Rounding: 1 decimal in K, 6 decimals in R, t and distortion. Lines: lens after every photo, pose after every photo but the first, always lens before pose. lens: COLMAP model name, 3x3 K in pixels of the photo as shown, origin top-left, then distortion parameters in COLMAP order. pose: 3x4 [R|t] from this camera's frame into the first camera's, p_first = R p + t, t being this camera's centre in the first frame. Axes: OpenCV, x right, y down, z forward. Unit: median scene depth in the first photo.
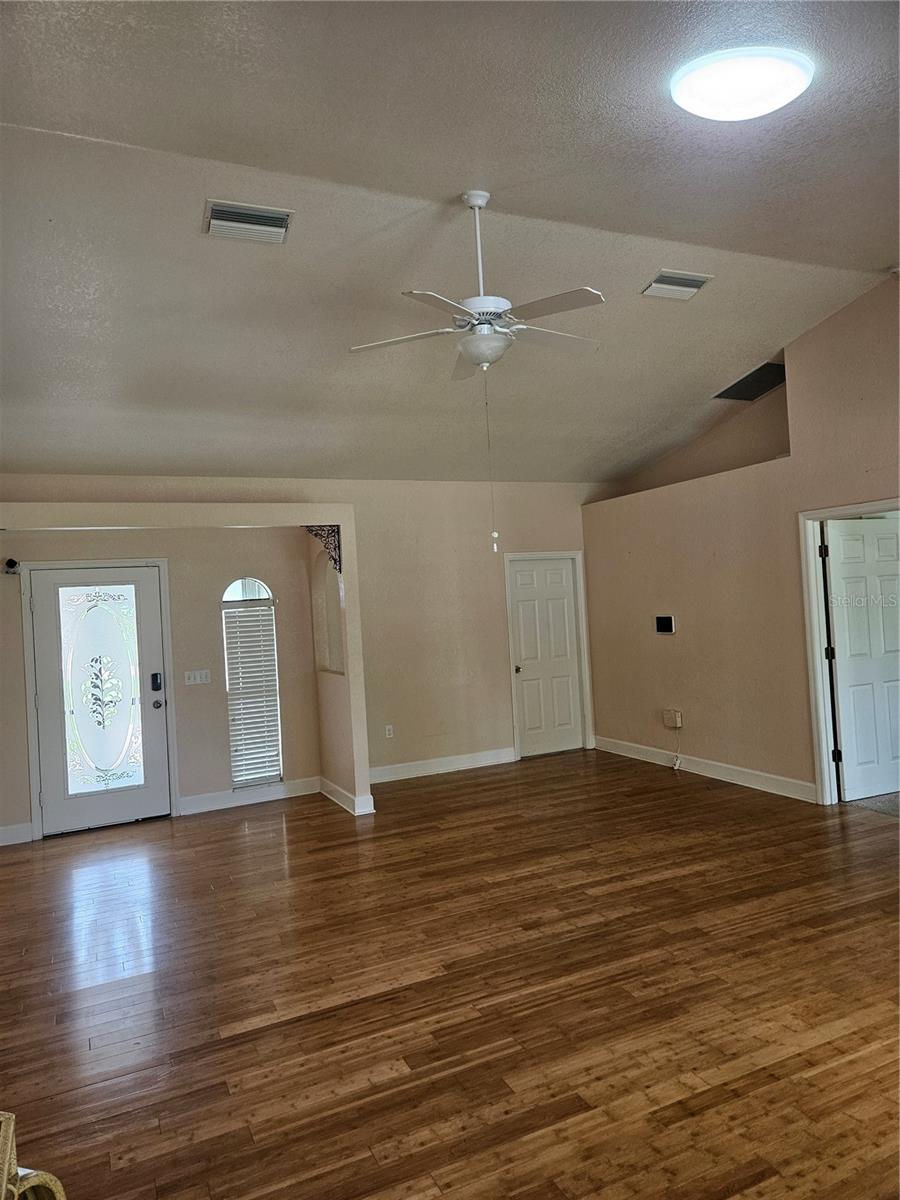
lens RADIAL K [[822.0, 0, 450.0], [0, 822.0, 600.0], [0, 0, 1]] dist [-0.003033, -0.004370]
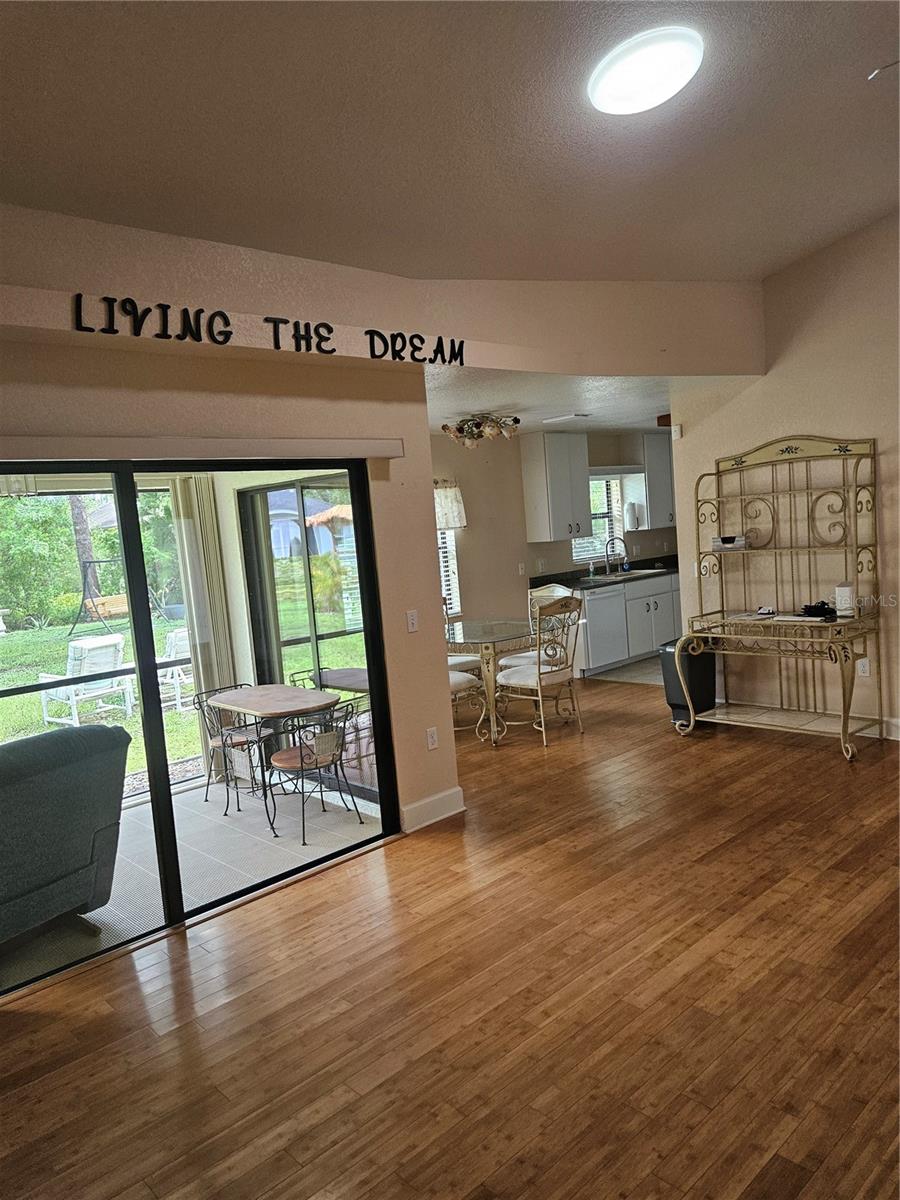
lens RADIAL K [[822.0, 0, 450.0], [0, 822.0, 600.0], [0, 0, 1]] dist [-0.003033, -0.004370]
pose [[-0.946216, 0.167443, -0.276835, 0.993479], [0.140893, 0.983519, 0.113307, -0.057380], [0.291245, 0.068209, -0.954214, 1.932186]]
